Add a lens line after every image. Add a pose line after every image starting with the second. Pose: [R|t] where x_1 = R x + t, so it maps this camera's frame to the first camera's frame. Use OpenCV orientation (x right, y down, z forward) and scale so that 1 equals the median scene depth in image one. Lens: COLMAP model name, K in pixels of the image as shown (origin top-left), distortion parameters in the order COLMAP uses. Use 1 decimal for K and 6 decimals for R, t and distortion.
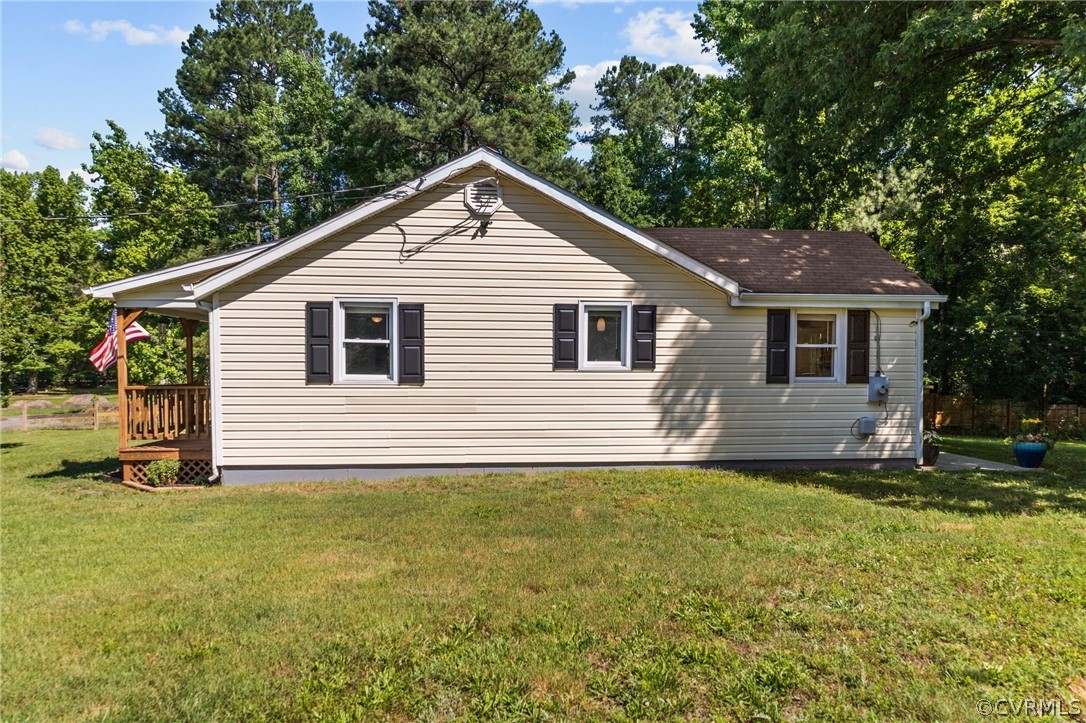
lens RADIAL K [[701.0, 0, 543.0], [0, 701.0, 361.5], [0, 0, 1]] dist [-0.002385, -0.000387]
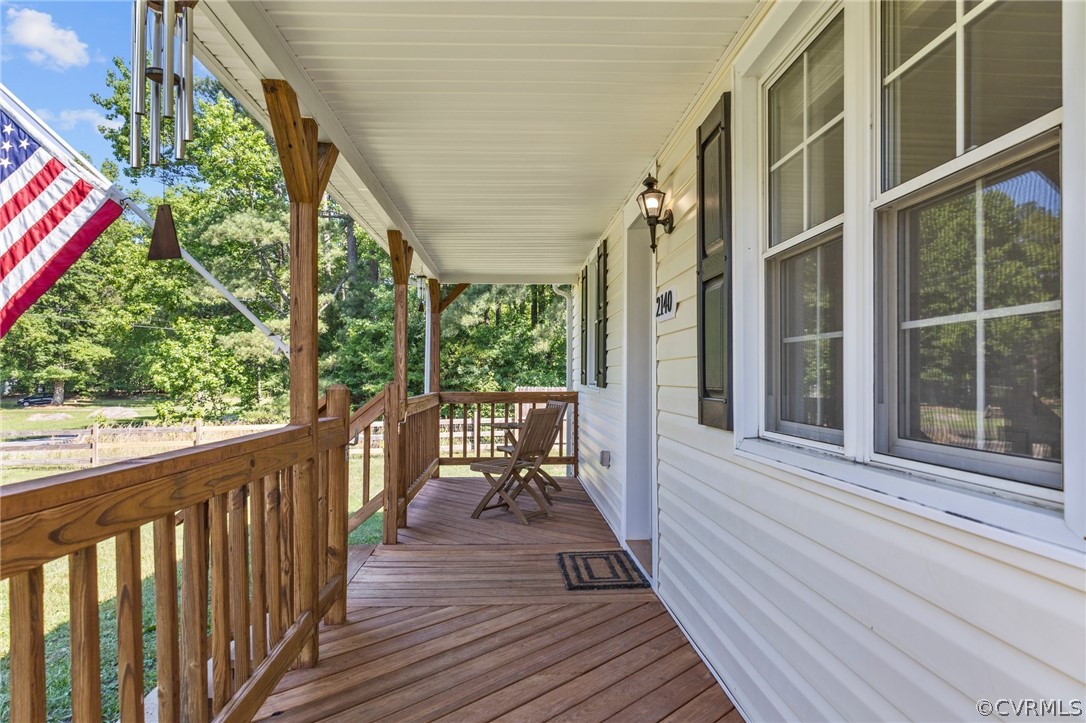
lens RADIAL K [[701.0, 0, 543.0], [0, 701.0, 361.5], [0, 0, 1]] dist [-0.002385, -0.000387]
pose [[0.998938, 0.008711, -0.045243, -0.161266], [-0.009622, 0.999754, -0.019965, 0.005435], [0.045058, 0.020380, 0.998776, 0.305832]]
